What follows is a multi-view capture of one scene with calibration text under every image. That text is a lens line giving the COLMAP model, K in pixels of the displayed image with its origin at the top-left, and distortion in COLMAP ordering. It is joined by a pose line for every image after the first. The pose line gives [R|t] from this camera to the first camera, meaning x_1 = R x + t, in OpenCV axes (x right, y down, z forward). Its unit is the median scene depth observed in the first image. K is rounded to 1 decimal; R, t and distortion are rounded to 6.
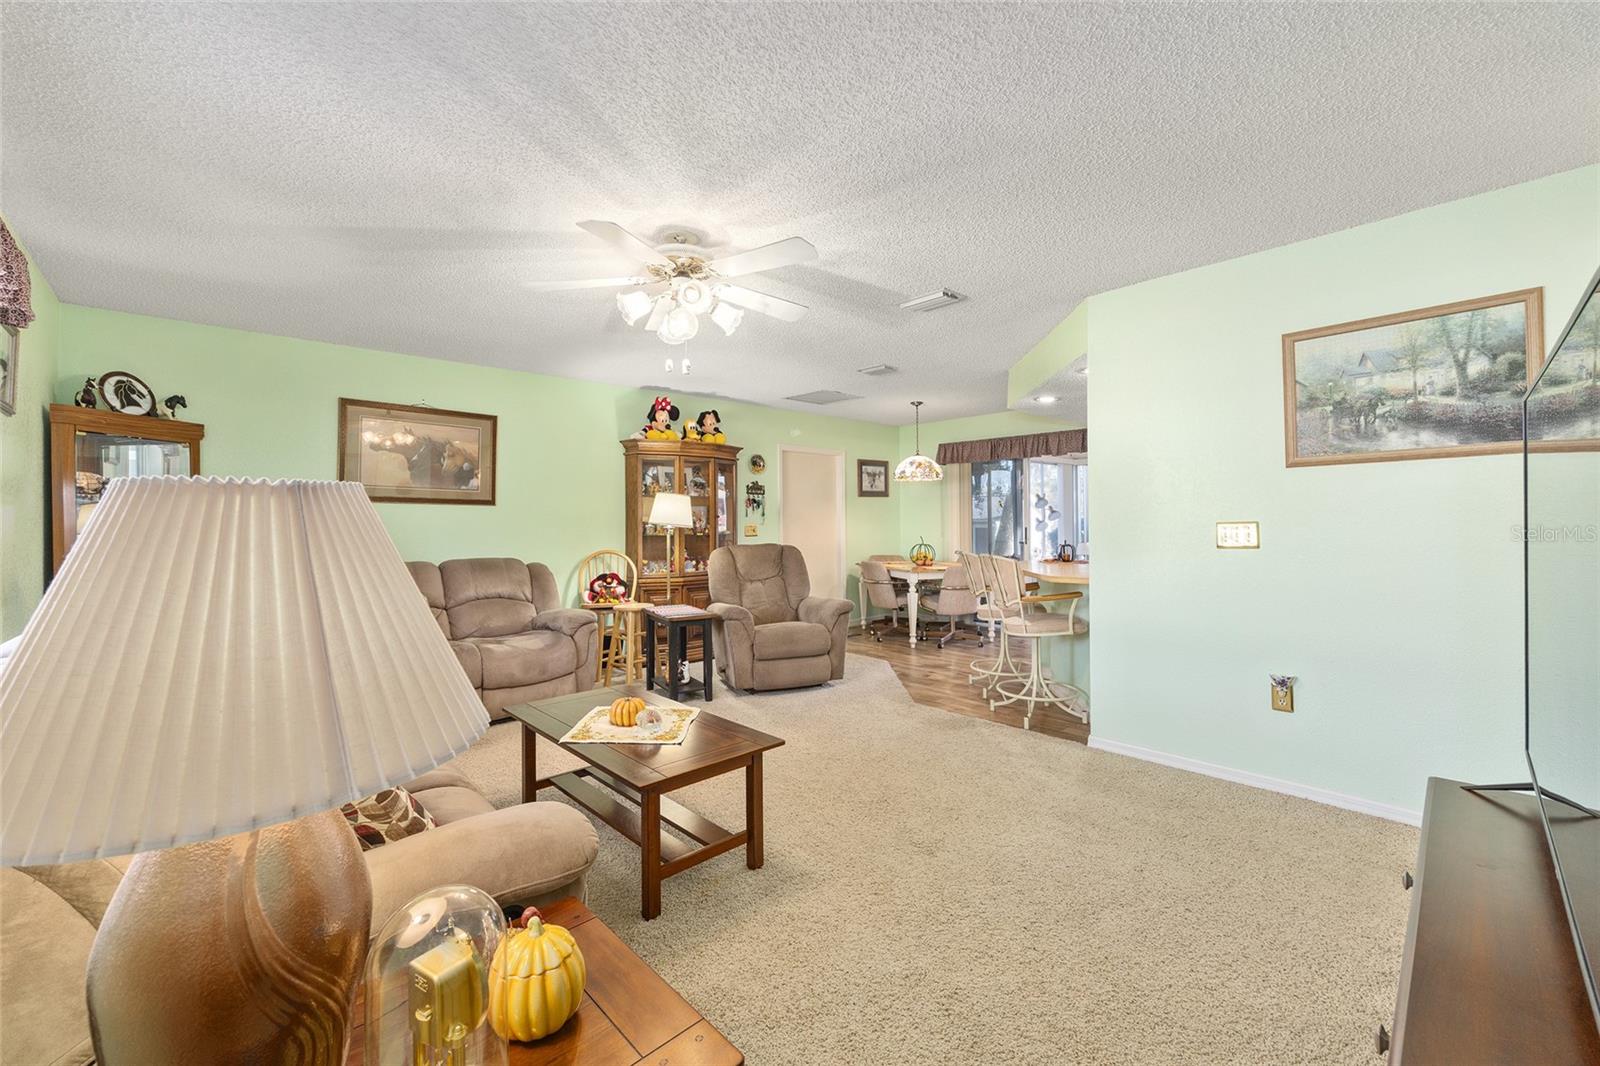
lens RADIAL K [[646.4, 0, 812.3], [0, 646.4, 514.6], [0, 0, 1]] dist [-0.004827, 0.002701]
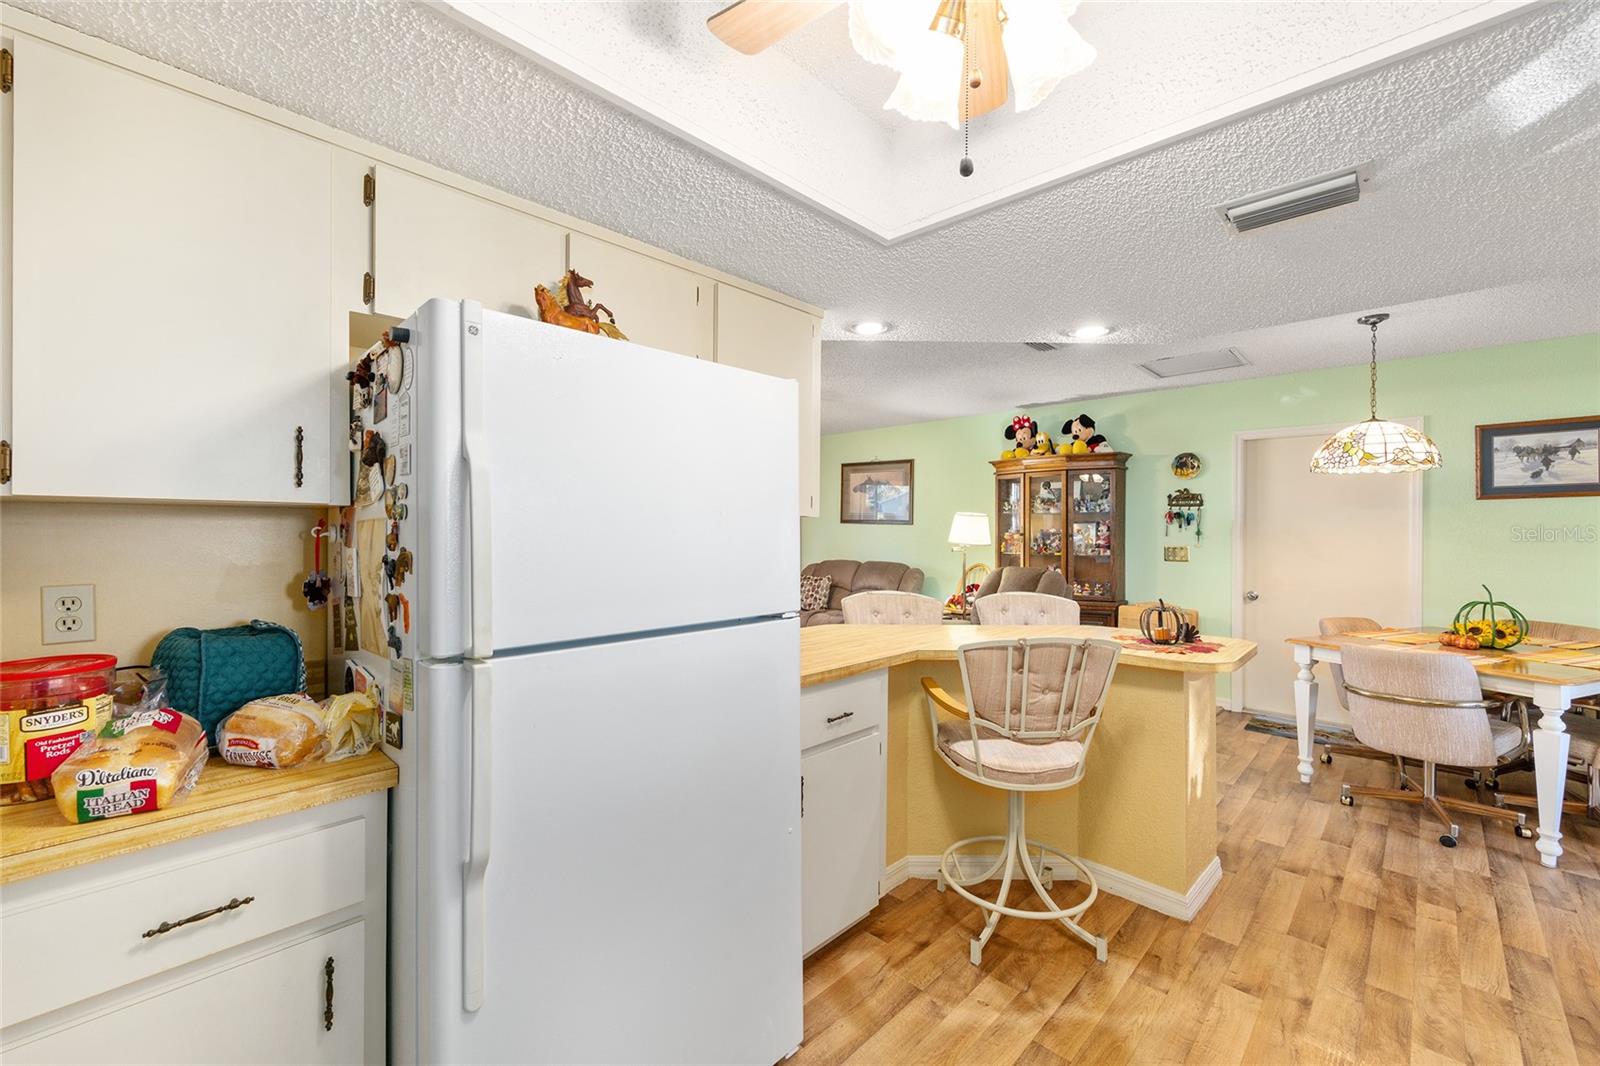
lens RADIAL K [[646.4, 0, 805.0], [0, 646.4, 531.7], [0, 0, 1]] dist [-0.004827, 0.002701]
pose [[0.046602, 0.012228, -0.998839, 0.730422], [0.004517, 0.999912, 0.012452, -0.015186], [0.998903, -0.005093, 0.046543, 0.601985]]
